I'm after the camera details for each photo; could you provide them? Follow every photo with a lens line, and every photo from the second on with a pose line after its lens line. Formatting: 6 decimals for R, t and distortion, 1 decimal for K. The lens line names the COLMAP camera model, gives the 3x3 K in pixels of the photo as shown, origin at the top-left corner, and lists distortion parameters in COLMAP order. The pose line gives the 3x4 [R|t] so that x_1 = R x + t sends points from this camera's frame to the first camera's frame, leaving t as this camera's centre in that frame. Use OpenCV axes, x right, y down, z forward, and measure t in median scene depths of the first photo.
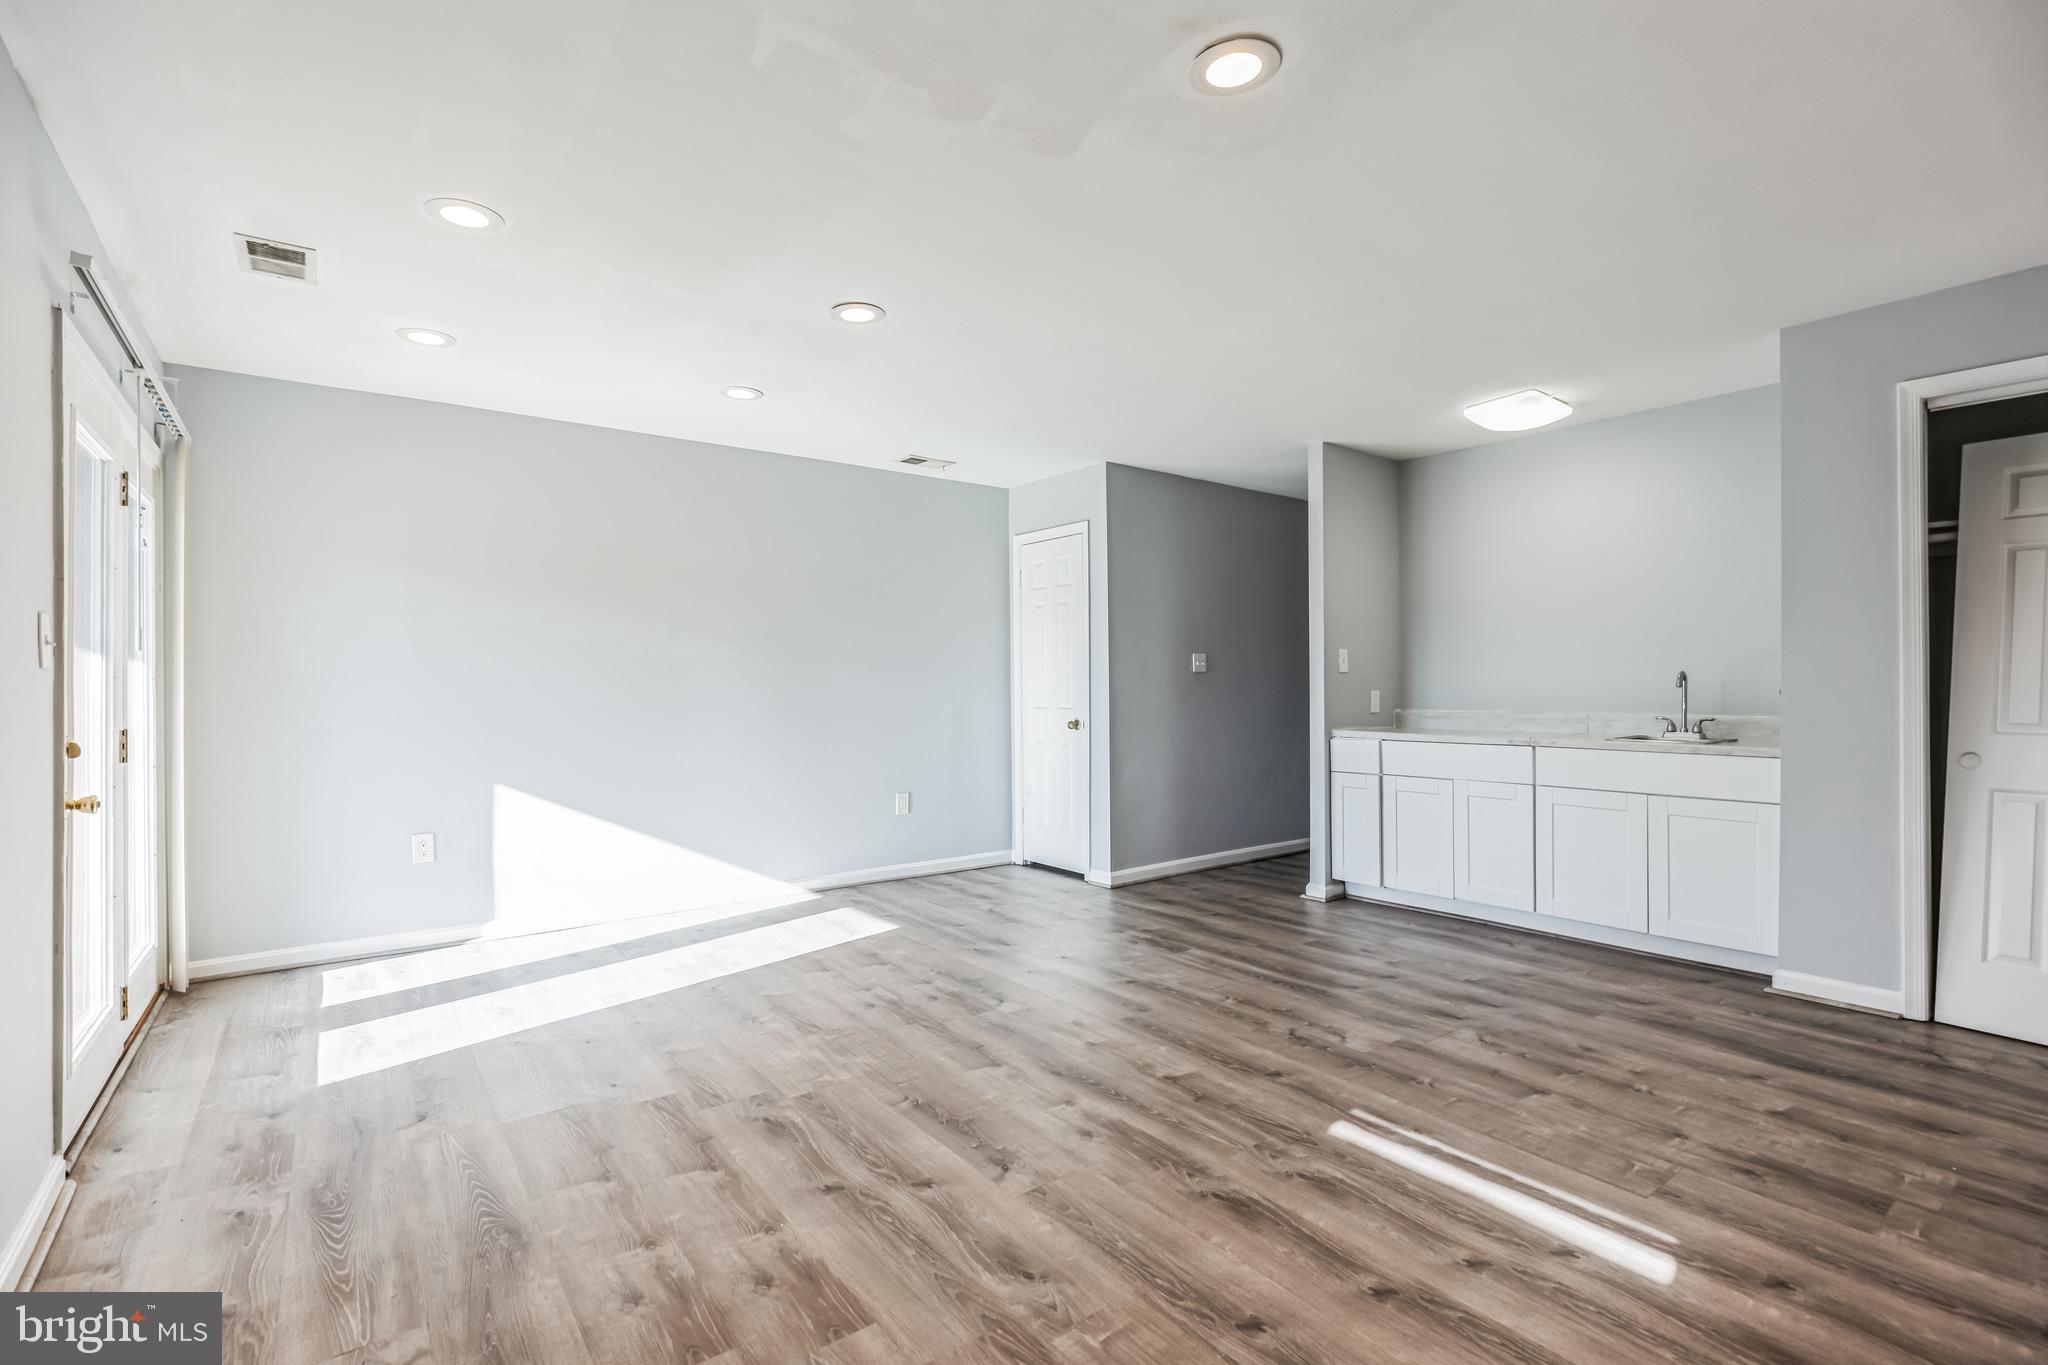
lens RADIAL K [[953.2, 0, 1032.9], [0, 953.2, 682.2], [0, 0, 1]] dist [-0.017158, 0.005532]
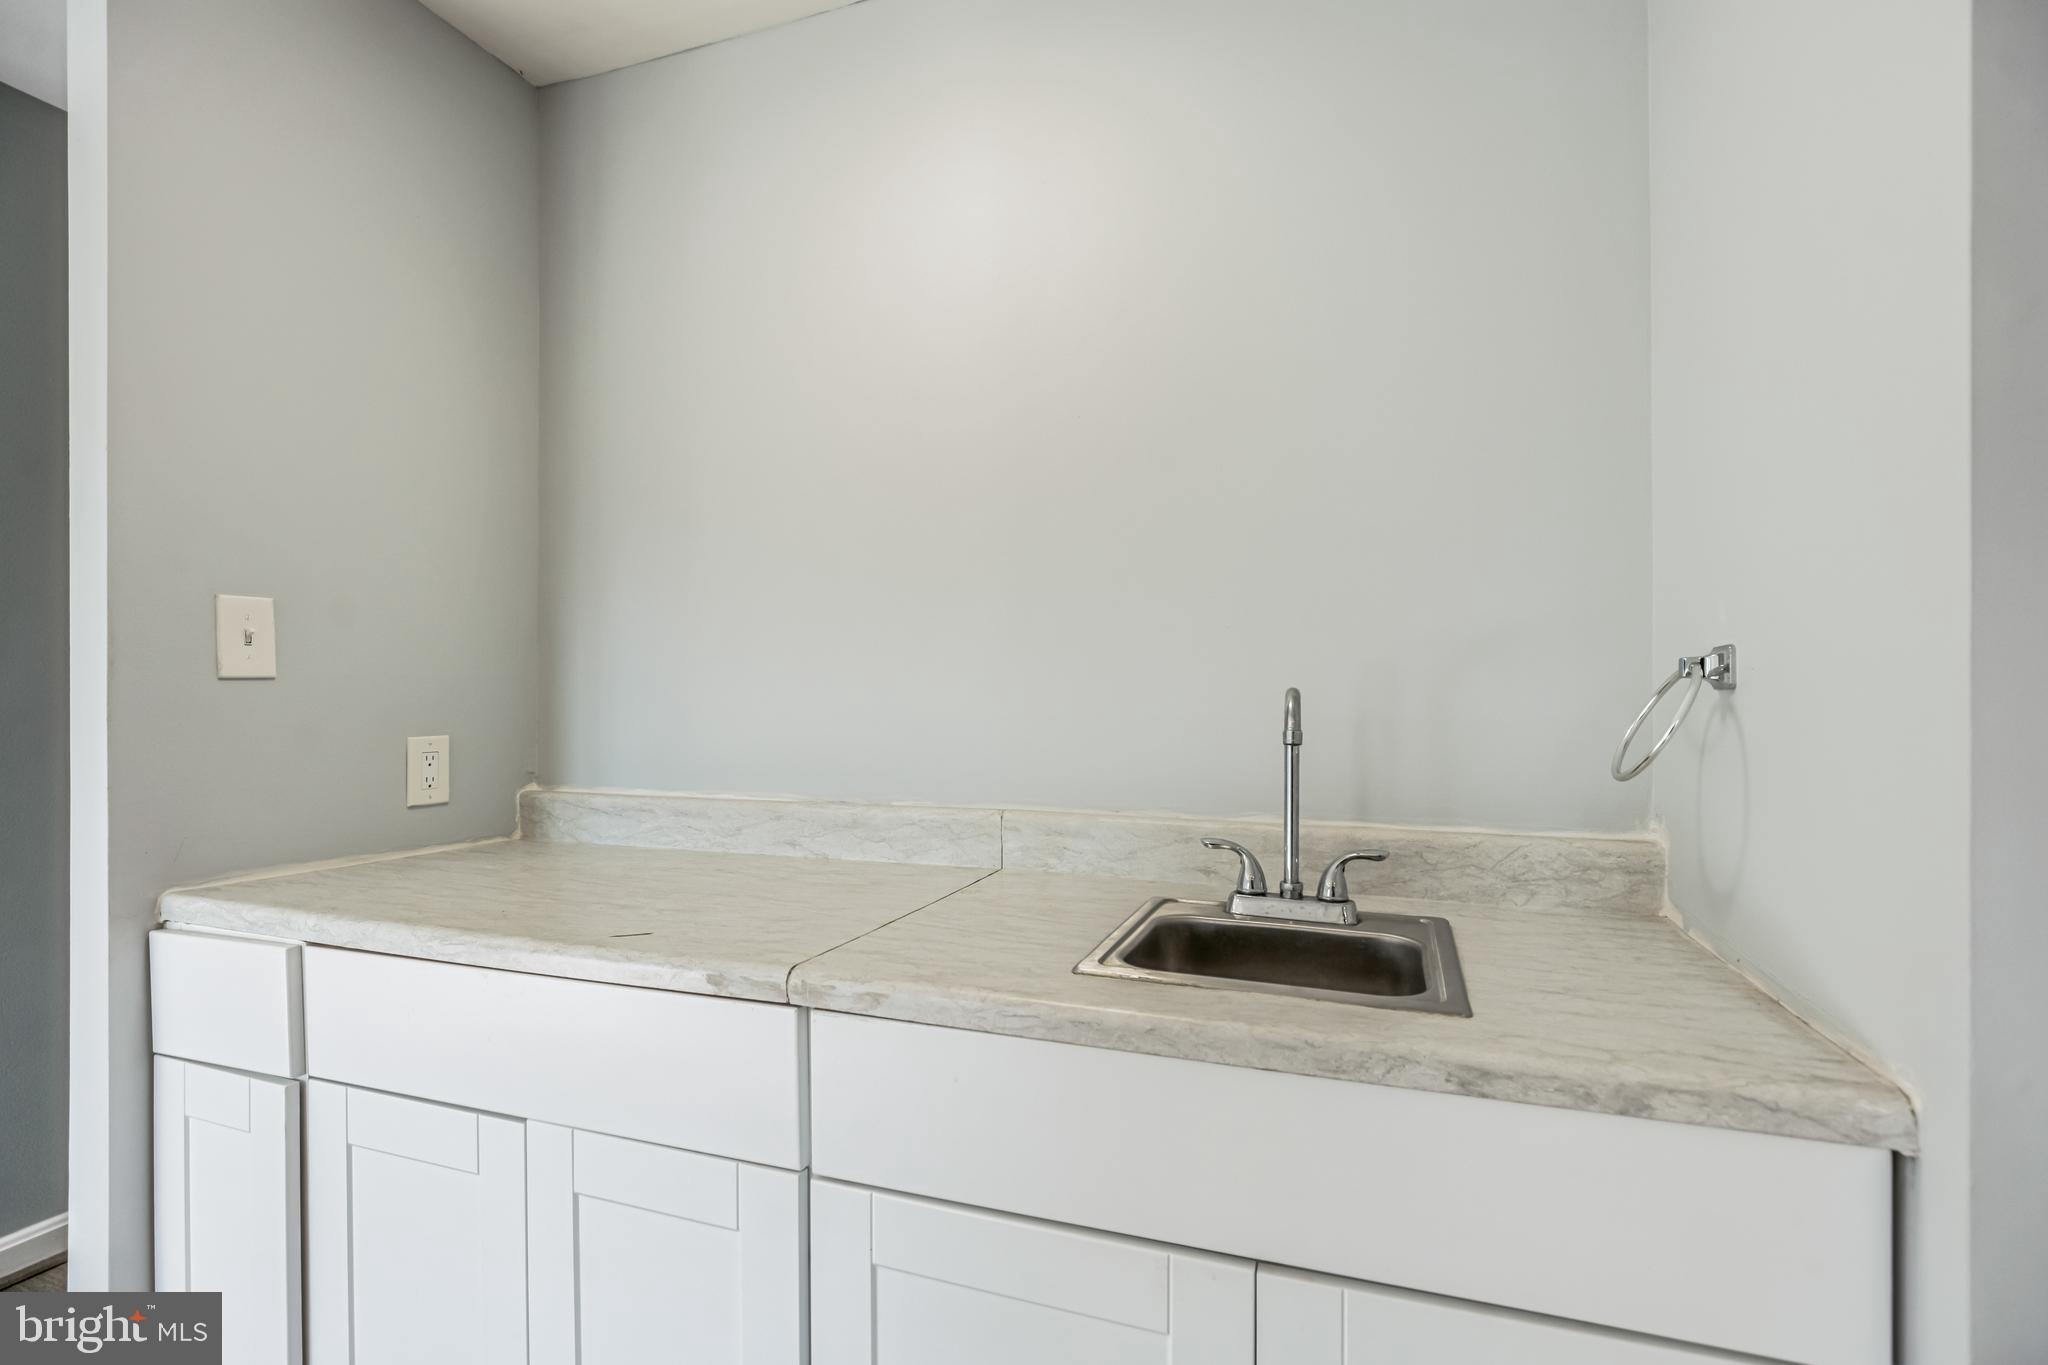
lens RADIAL K [[953.2, 0, 1028.7], [0, 953.2, 689.2], [0, 0, 1]] dist [-0.017158, 0.005532]
pose [[0.841471, 0.007315, 0.540253, 0.376988], [-0.007804, 0.999969, -0.001383, -0.008499], [-0.540246, -0.003052, 0.841501, 0.652782]]
